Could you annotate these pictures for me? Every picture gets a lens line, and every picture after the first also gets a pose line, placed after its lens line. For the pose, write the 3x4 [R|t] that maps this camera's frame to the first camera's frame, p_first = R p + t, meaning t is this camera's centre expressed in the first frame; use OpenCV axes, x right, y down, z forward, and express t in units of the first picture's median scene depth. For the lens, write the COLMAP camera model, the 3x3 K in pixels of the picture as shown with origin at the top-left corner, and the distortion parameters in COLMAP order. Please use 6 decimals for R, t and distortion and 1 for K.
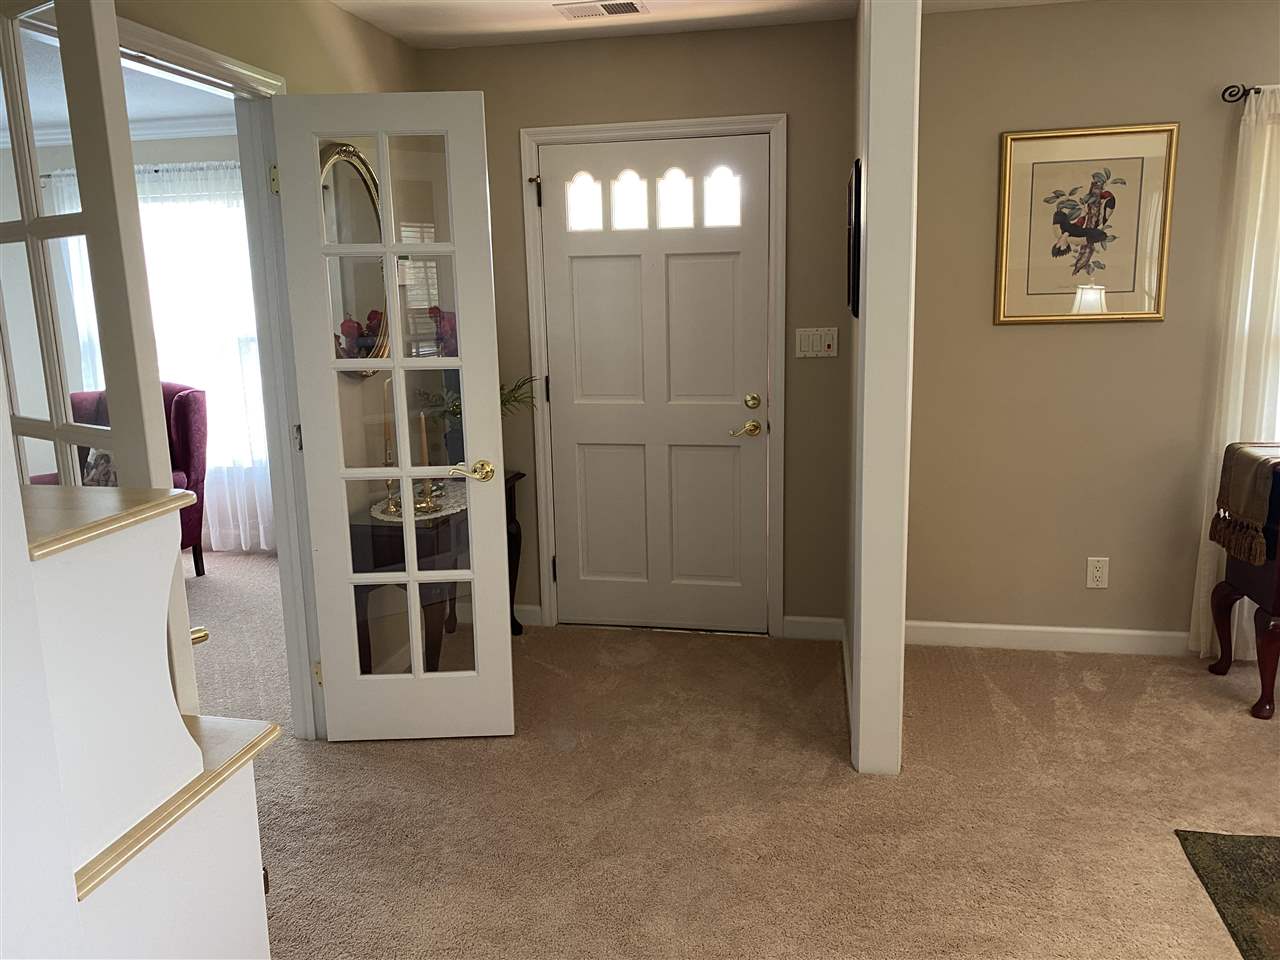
lens RADIAL K [[971.7, 0, 639.3], [0, 971.7, 478.4], [0, 0, 1]] dist [0.038863, -0.062340]
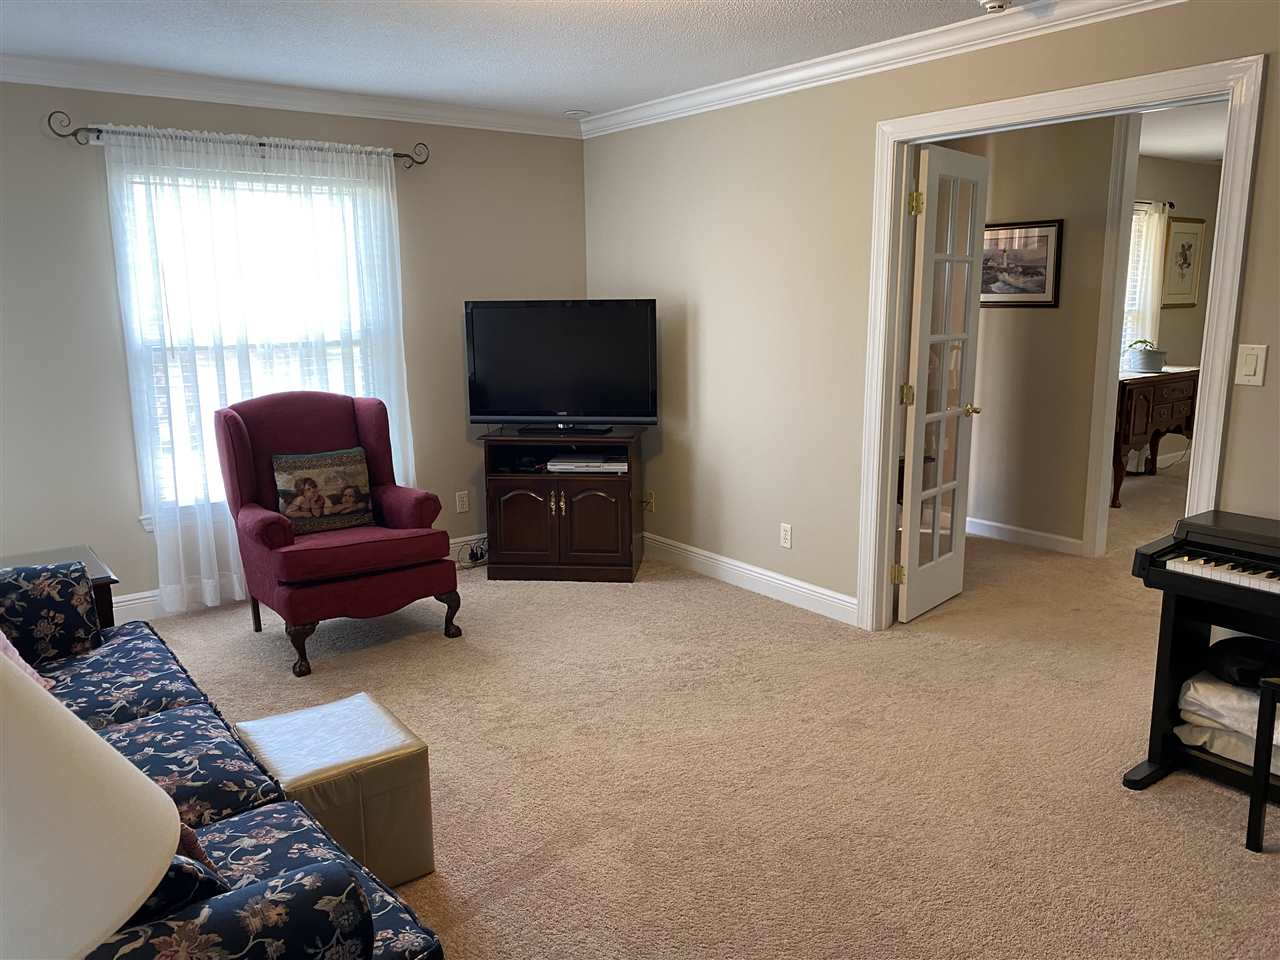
lens RADIAL K [[971.7, 0, 642.1], [0, 971.7, 481.1], [0, 0, 1]] dist [0.038863, -0.062340]
pose [[0.671399, -0.126529, 0.730215, -0.939843], [0.137562, 0.989472, 0.044971, -0.019380], [-0.728217, 0.070257, 0.681736, 0.207028]]
